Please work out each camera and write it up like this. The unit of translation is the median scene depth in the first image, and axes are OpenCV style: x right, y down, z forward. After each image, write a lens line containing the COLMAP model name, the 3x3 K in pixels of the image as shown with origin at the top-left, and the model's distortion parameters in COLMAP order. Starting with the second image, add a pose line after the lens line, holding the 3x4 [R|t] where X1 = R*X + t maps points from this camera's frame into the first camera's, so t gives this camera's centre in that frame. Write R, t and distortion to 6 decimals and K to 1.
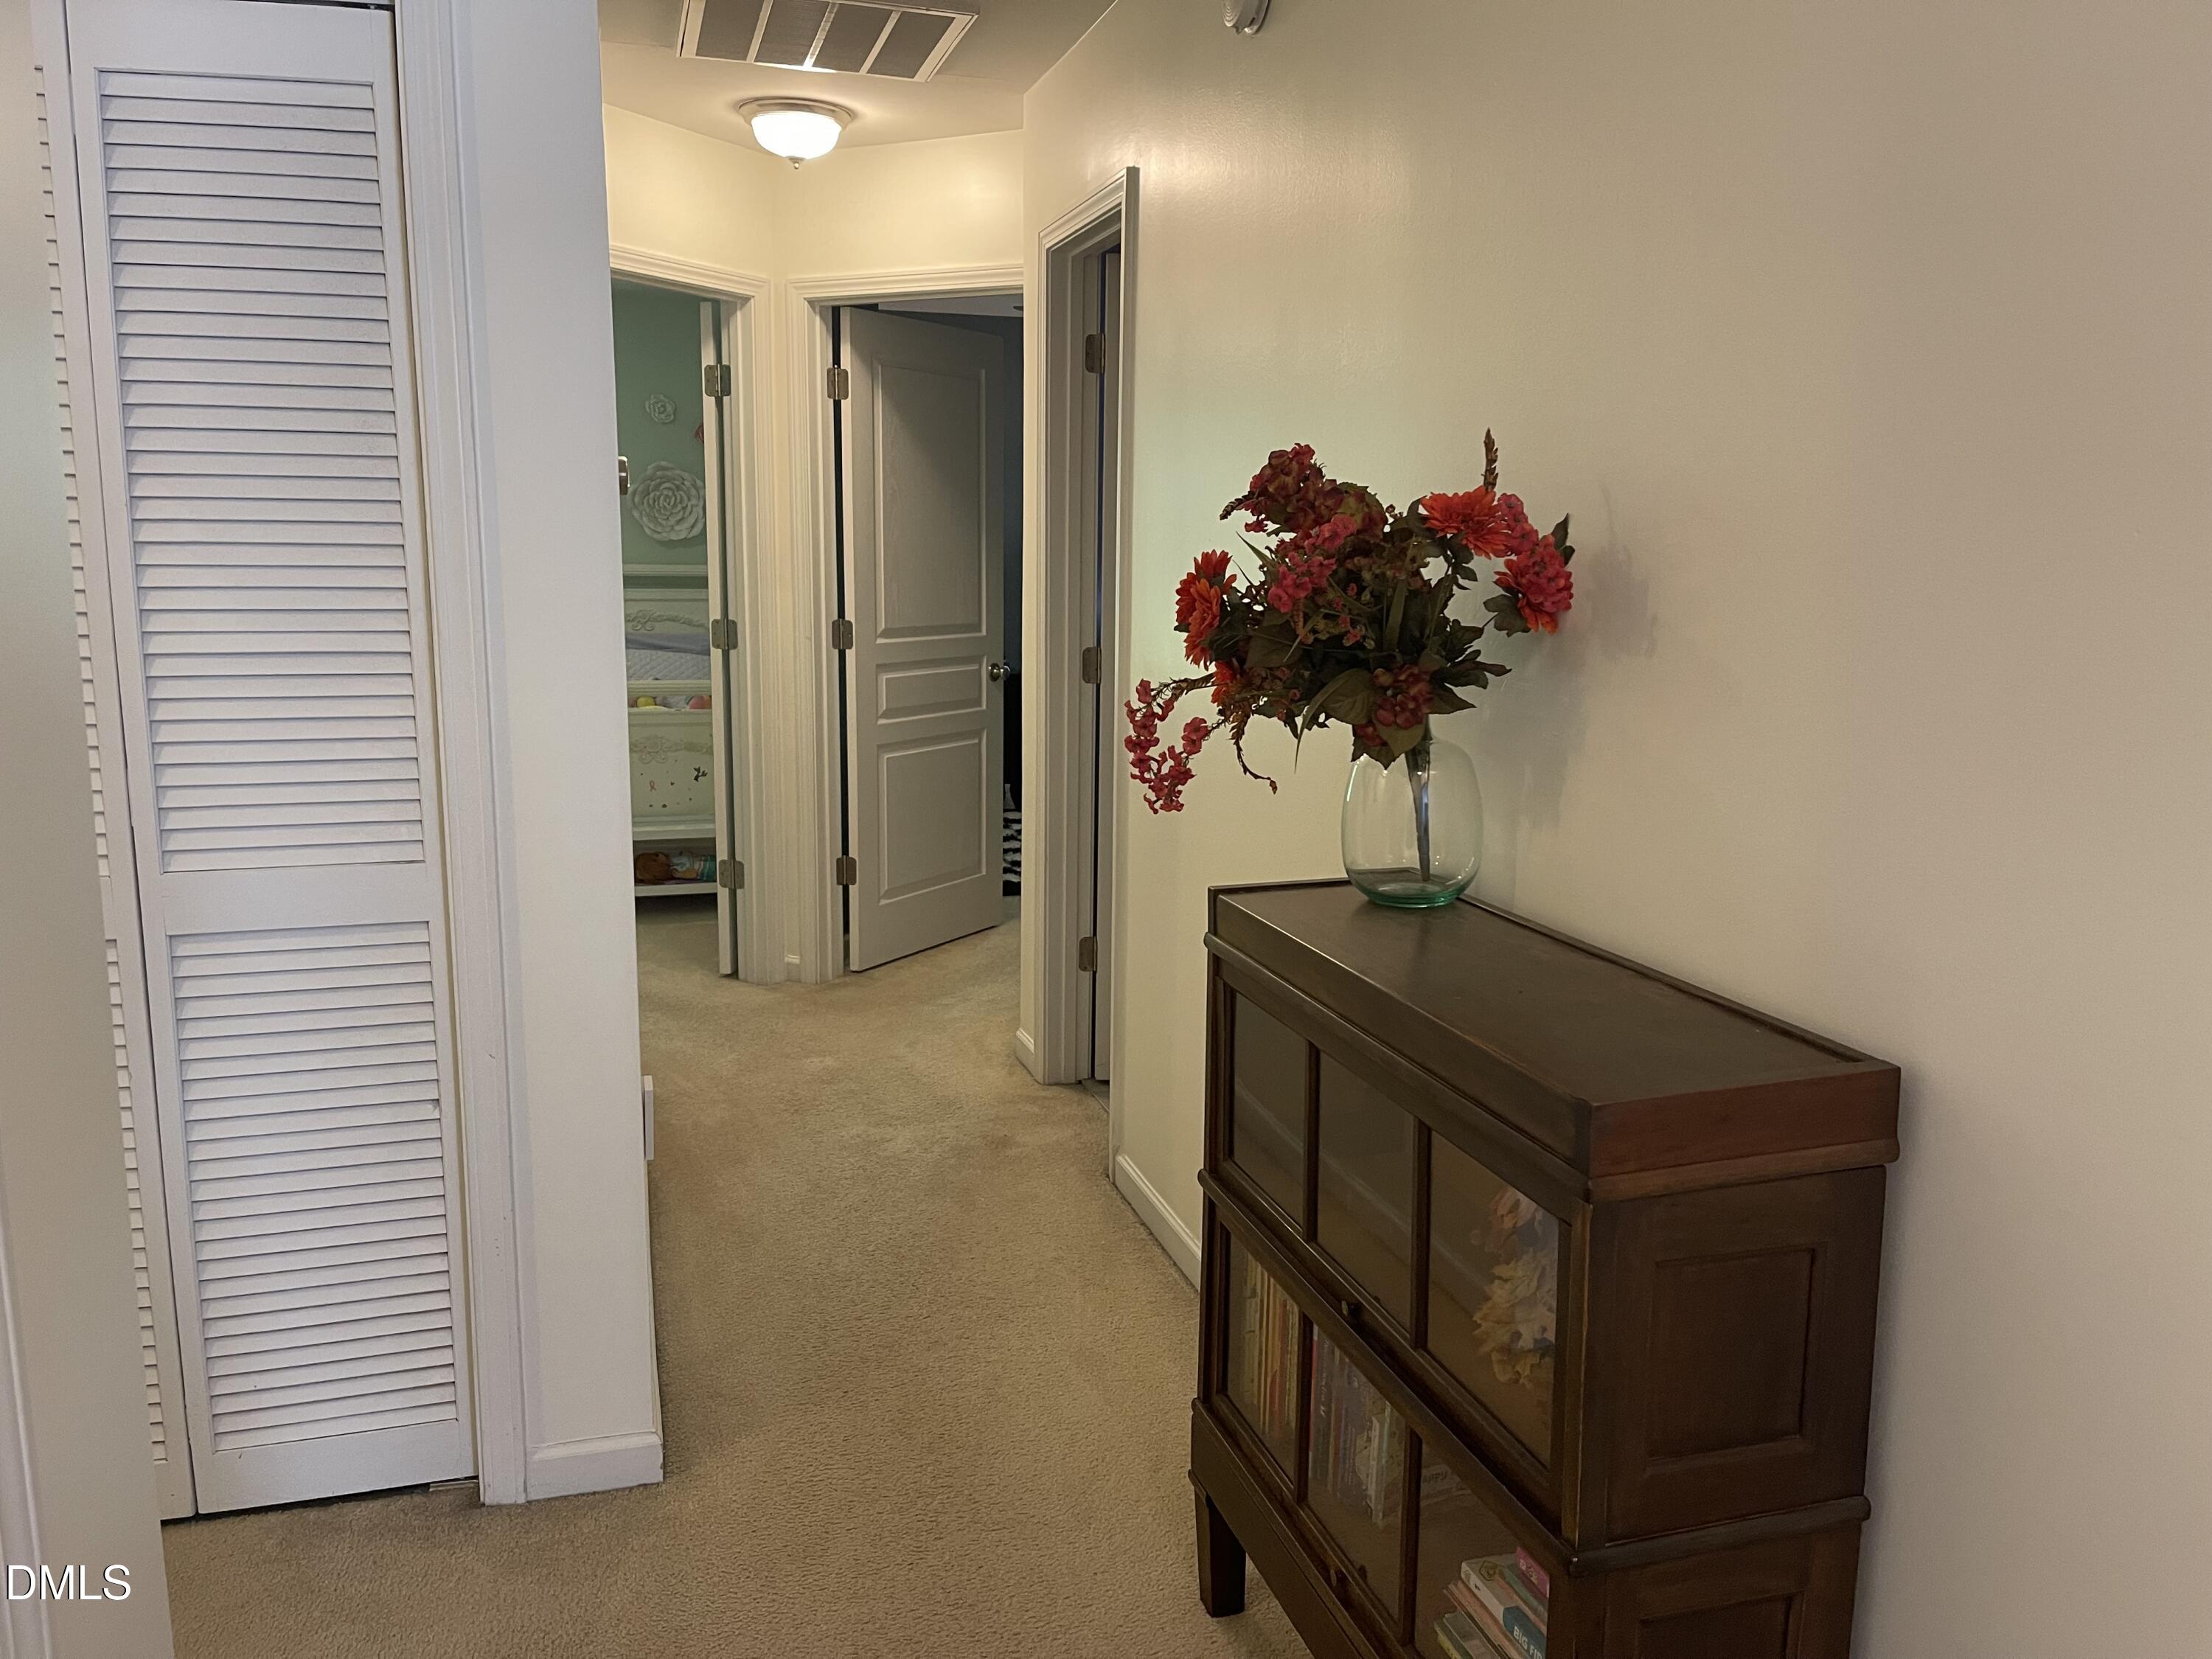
lens RADIAL K [[1656.9, 0, 1134.0], [0, 1656.9, 825.5], [0, 0, 1]] dist [0.067172, -0.098790]
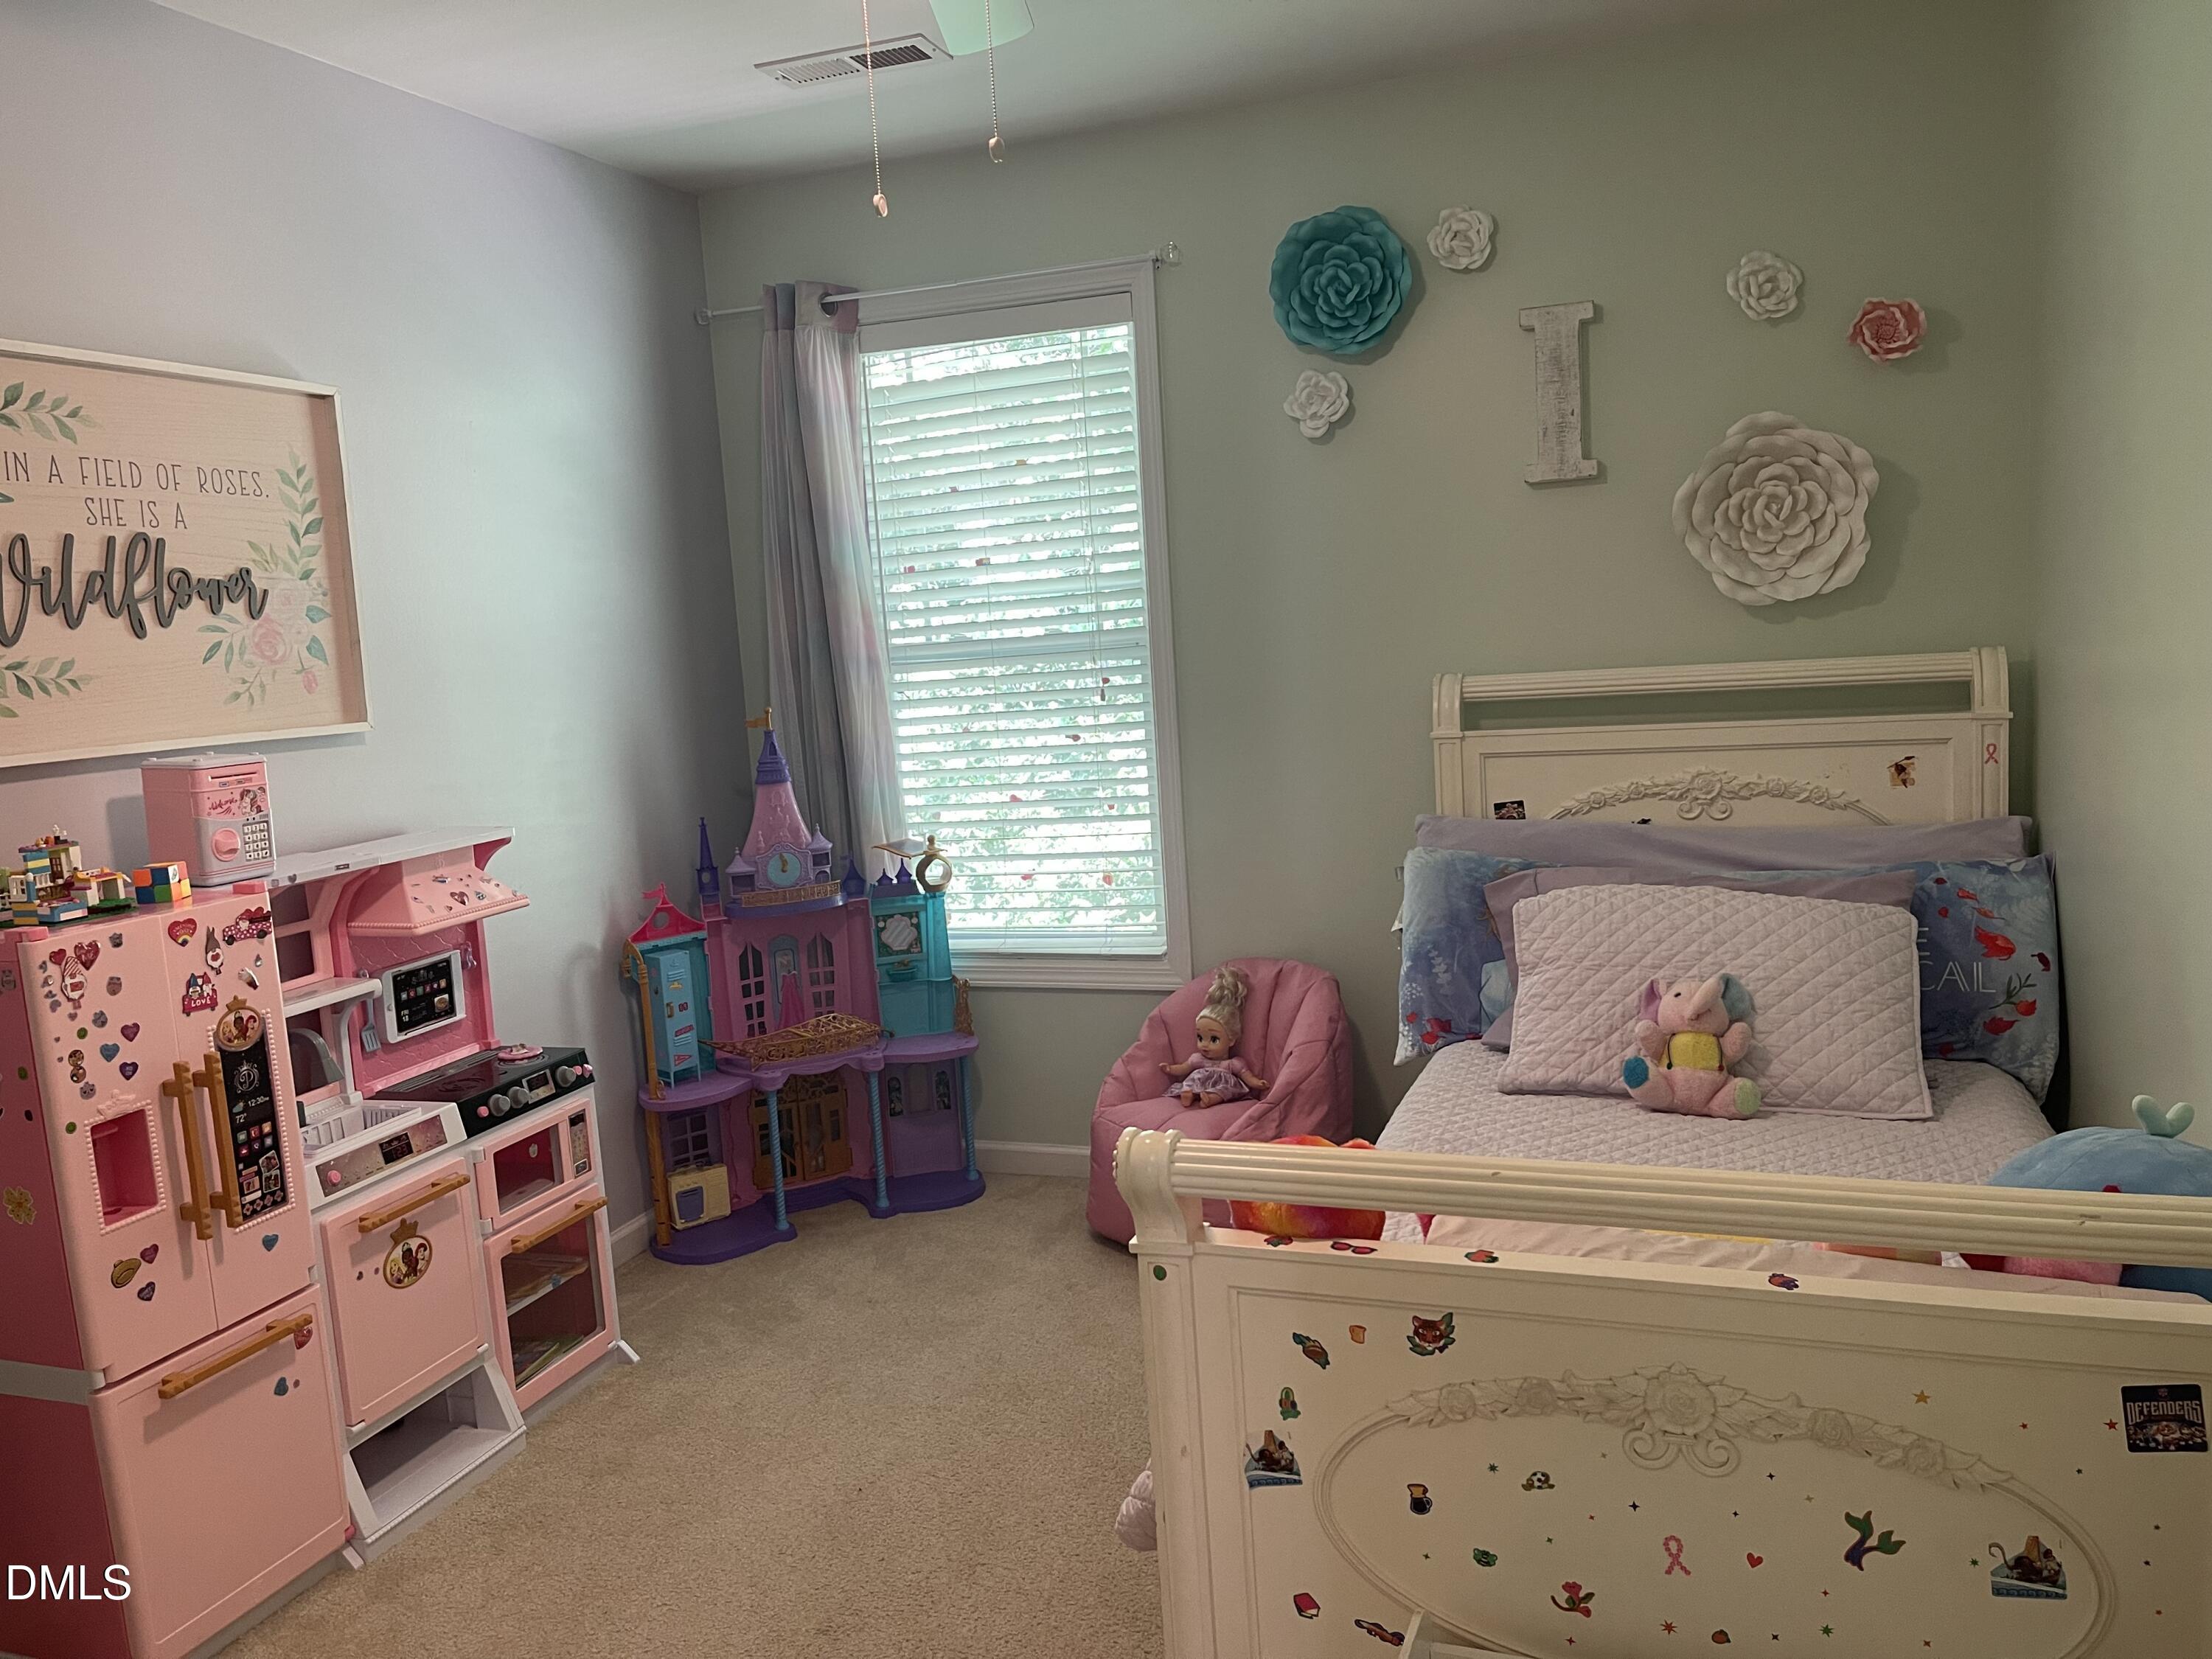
lens RADIAL K [[1673.6, 0, 1111.7], [0, 1673.6, 831.5], [0, 0, 1]] dist [0.060898, -0.061947]
pose [[0.796835, 0.013567, -0.604044, -0.261495], [-0.029647, 0.999422, -0.016662, -0.171472], [0.603469, 0.031185, 0.796777, 0.951302]]
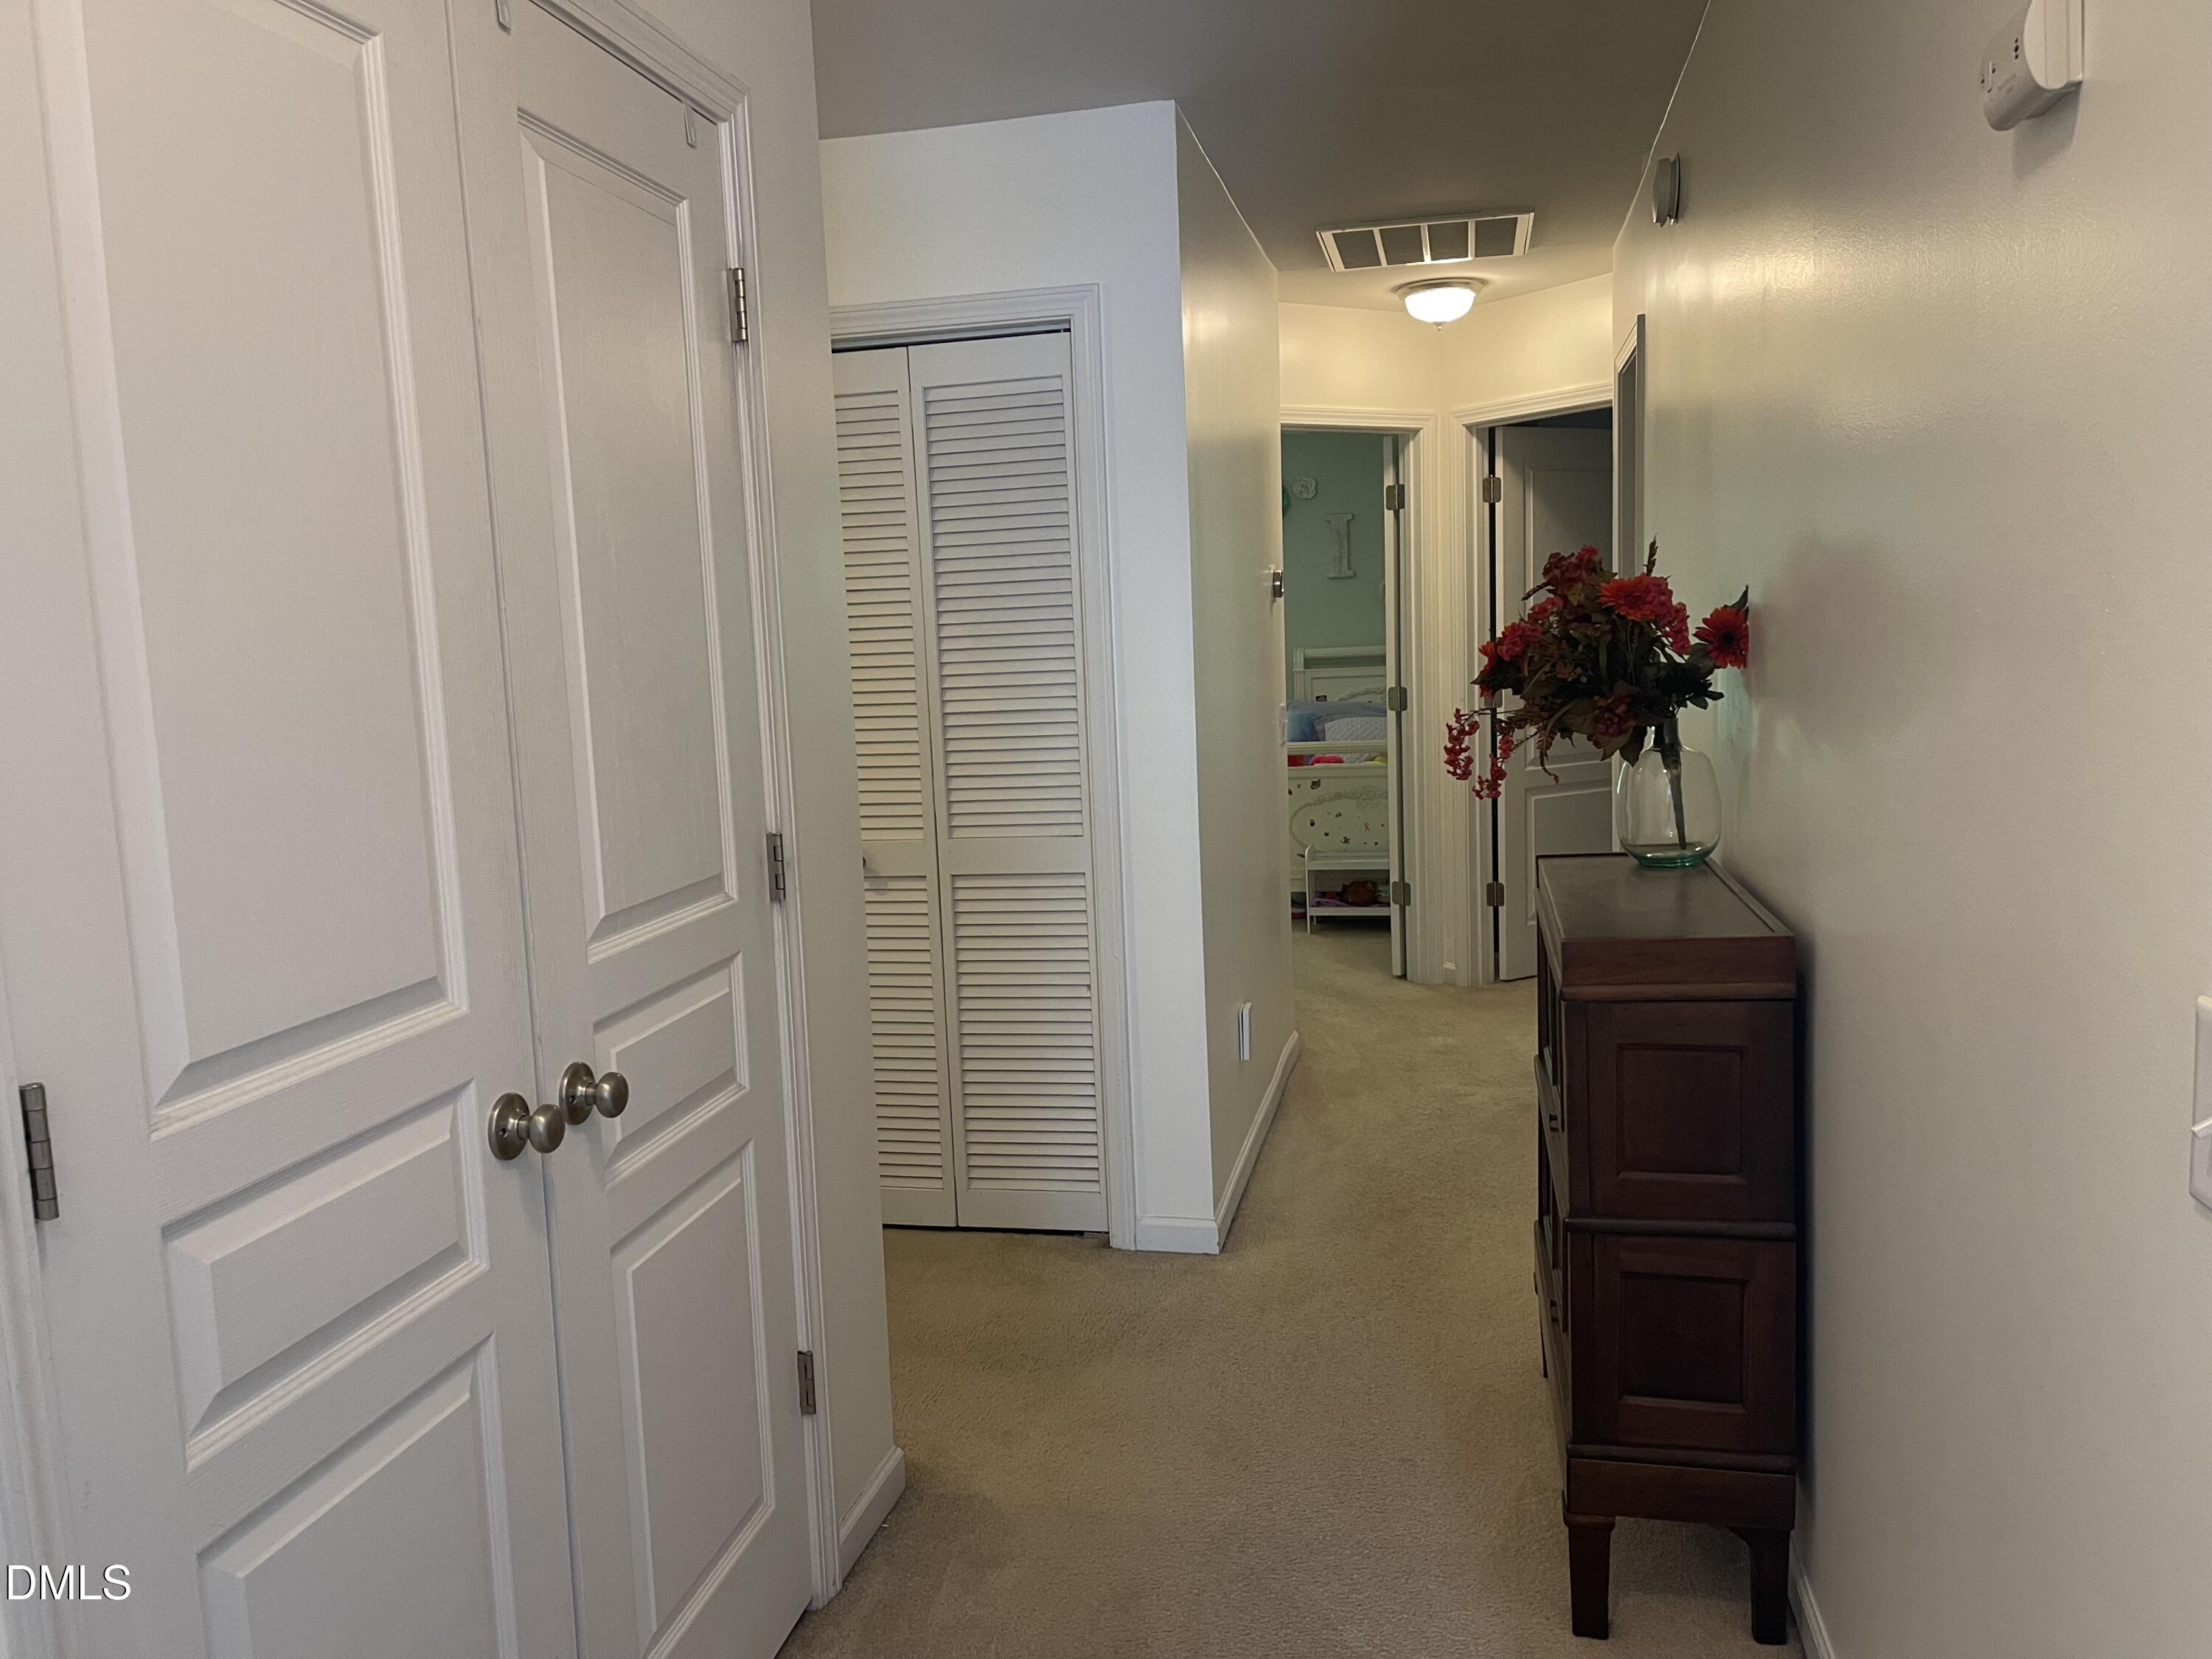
lens RADIAL K [[1666.9, 0, 1118.9], [0, 1666.9, 831.9], [0, 0, 1]] dist [0.080221, -0.102676]
pose [[0.872722, 0.009822, -0.488118, 0.189763], [-0.030101, 0.998978, -0.033718, 0.033823], [0.487288, 0.044119, 0.872126, -0.191930]]
